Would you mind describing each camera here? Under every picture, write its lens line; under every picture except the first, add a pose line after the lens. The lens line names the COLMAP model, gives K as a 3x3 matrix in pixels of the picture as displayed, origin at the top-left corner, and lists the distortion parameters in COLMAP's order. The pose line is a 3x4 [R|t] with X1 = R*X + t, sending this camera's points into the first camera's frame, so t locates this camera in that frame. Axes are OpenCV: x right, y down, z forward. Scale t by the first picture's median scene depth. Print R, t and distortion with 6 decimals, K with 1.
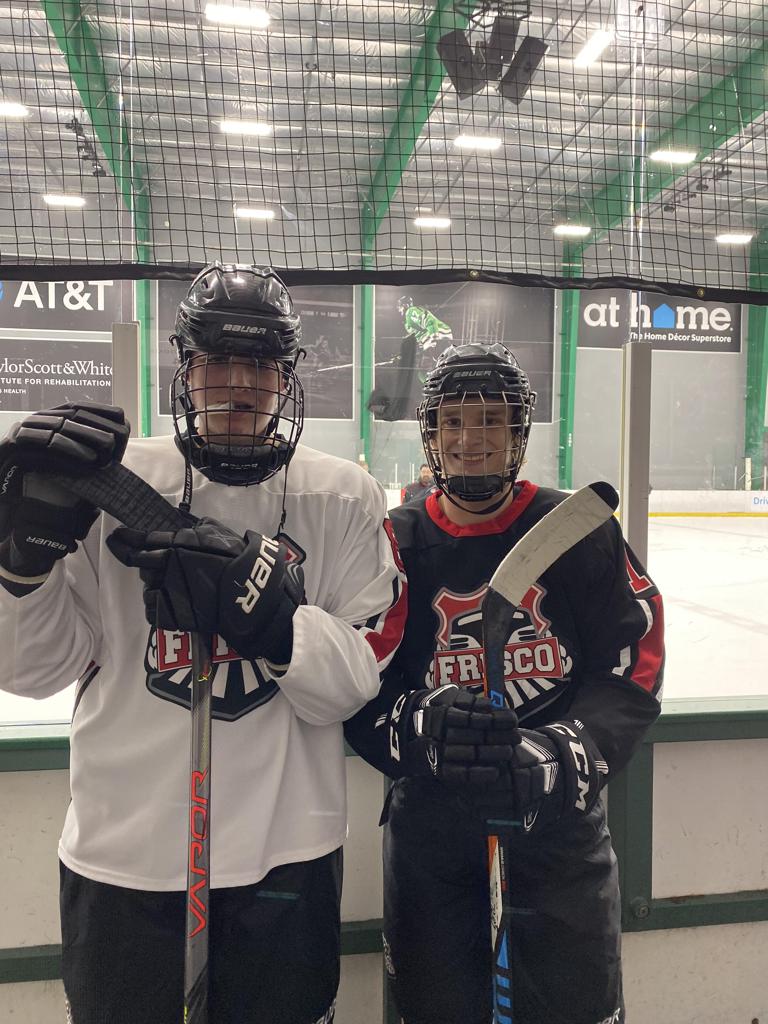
lens RADIAL K [[792.7, 0, 380.6], [0, 792.7, 520.2], [0, 0, 1]] dist [0.050313, -0.025261]
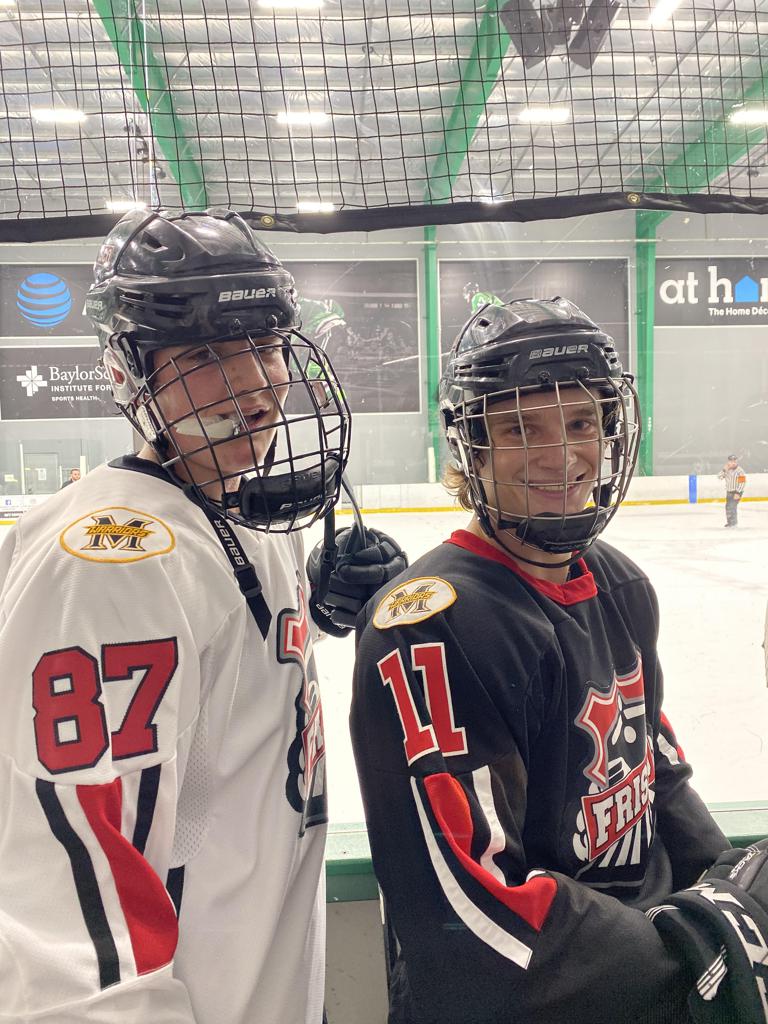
lens RADIAL K [[792.7, 0, 389.2], [0, 792.7, 514.3], [0, 0, 1]] dist [0.050313, -0.025261]
pose [[0.996537, -0.031107, -0.077117, -0.002250], [0.031331, 0.999508, 0.001705, -0.004546], [0.077026, -0.004116, 0.997021, 0.023418]]
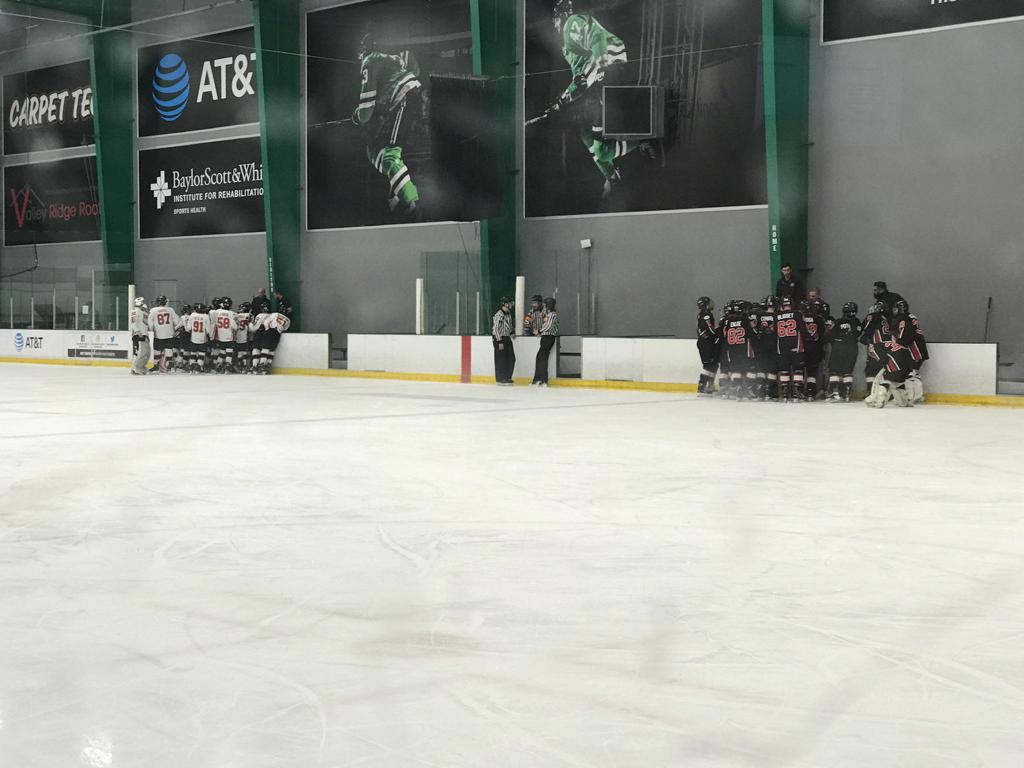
lens RADIAL K [[1702.6, 0, 468.5], [0, 1702.6, 367.1], [0, 0, 1]] dist [0.112135, 0.000000]
pose [[0.575775, 0.017220, -0.817427, 1.065140], [-0.039896, 0.999179, -0.007053, -0.006562], [0.816635, 0.036673, 0.575989, 0.261573]]
